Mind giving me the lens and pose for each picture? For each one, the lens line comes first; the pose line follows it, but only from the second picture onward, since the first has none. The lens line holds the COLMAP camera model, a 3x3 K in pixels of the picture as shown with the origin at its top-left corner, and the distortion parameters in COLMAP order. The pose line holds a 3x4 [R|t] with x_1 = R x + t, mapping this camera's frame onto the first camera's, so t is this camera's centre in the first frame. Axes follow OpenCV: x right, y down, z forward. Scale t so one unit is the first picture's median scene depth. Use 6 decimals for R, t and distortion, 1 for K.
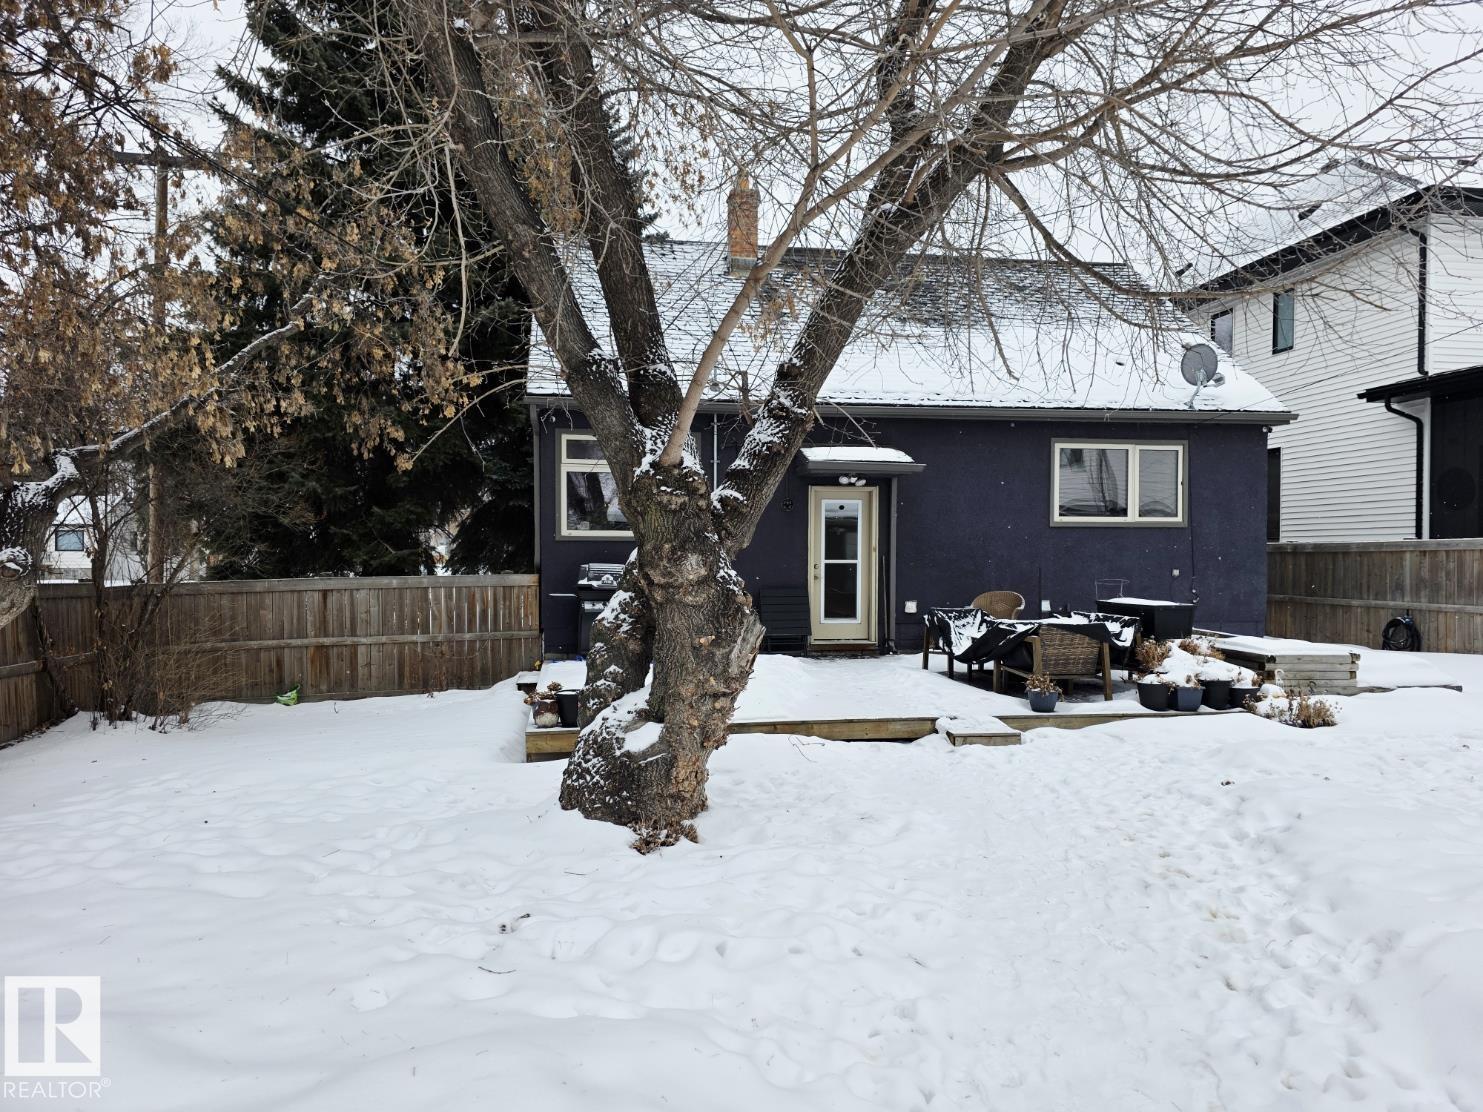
lens RADIAL K [[1007.4, 0, 742.9], [0, 1007.4, 555.6], [0, 0, 1]] dist [0.053491, -0.003999]
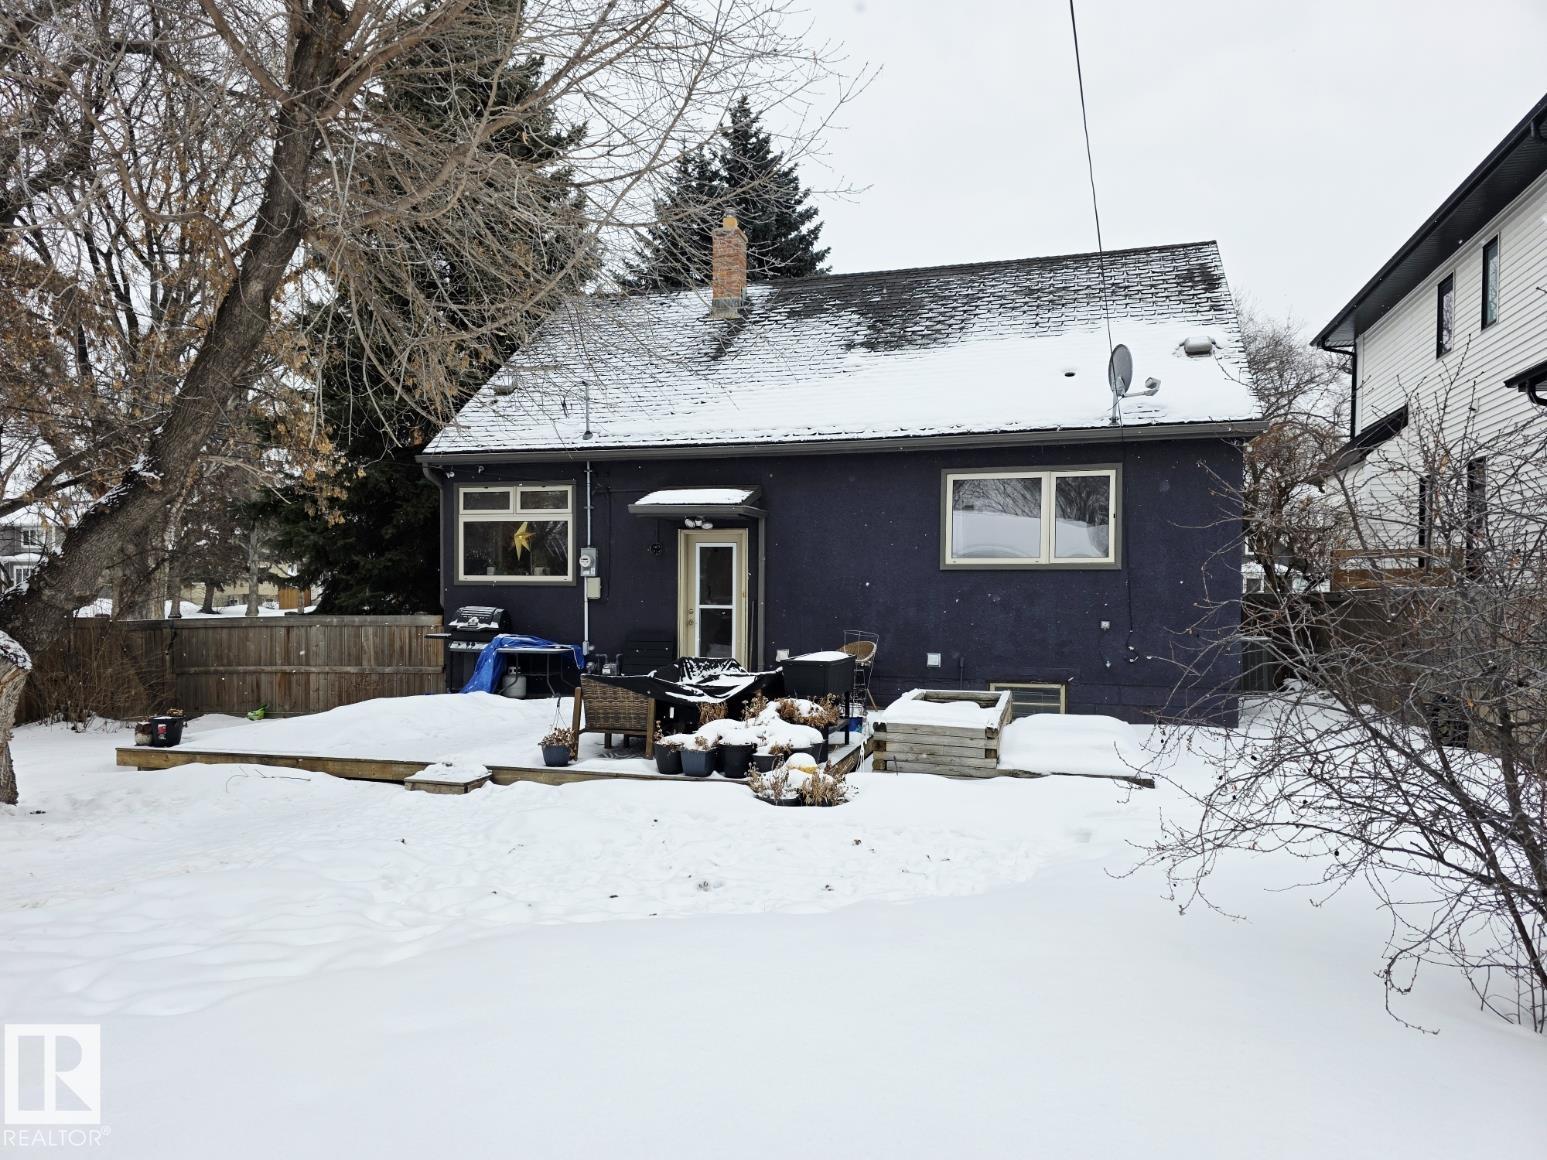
lens RADIAL K [[1050.9, 0, 780.3], [0, 1050.9, 583.0], [0, 0, 1]] dist [0.053491, -0.003999]
pose [[0.892308, 0.000903, -0.451426, 0.647524], [-0.005690, 0.999941, -0.009248, -0.008515], [0.451391, 0.010821, 0.892261, 0.136059]]
